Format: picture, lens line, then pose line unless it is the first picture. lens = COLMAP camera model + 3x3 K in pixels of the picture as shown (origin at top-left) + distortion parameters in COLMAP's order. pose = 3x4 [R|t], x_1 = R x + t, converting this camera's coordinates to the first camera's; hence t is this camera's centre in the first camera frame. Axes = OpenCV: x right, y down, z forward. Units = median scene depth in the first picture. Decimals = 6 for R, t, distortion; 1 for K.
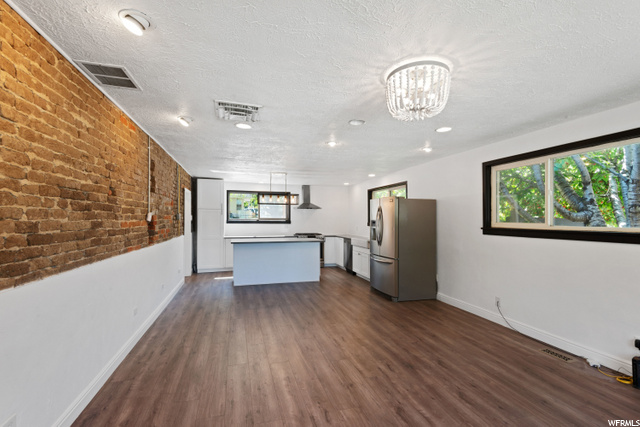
lens RADIAL K [[289.8, 0, 322.0], [0, 289.8, 217.3], [0, 0, 1]] dist [0.001513, 0.000059]
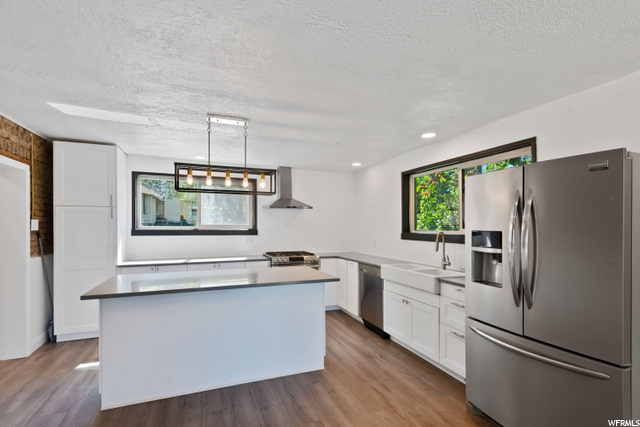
lens RADIAL K [[300.1, 0, 317.3], [0, 300.1, 225.7], [0, 0, 1]] dist [0.000885, -0.000085]
pose [[0.996283, -0.002735, 0.086101, -0.049221], [0.002470, 0.999992, 0.003187, 0.002514], [-0.086109, -0.002962, 0.996281, 0.472407]]
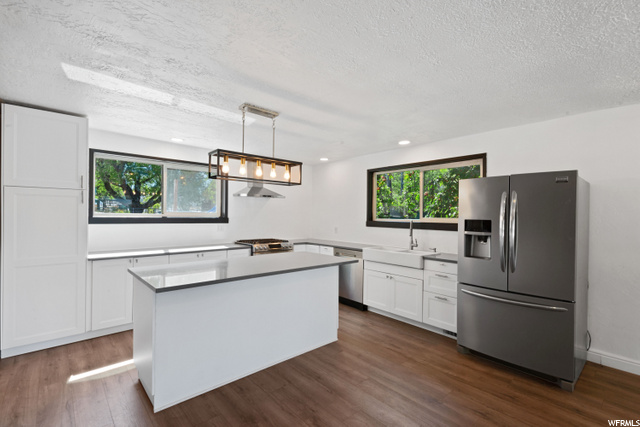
lens RADIAL K [[289.8, 0, 322.0], [0, 289.8, 217.3], [0, 0, 1]] dist [0.001513, 0.000059]
pose [[0.903643, 0.002094, 0.428282, -0.212606], [-0.008589, 0.999876, 0.013234, 0.002120], [-0.428201, -0.015637, 0.903548, 0.483865]]
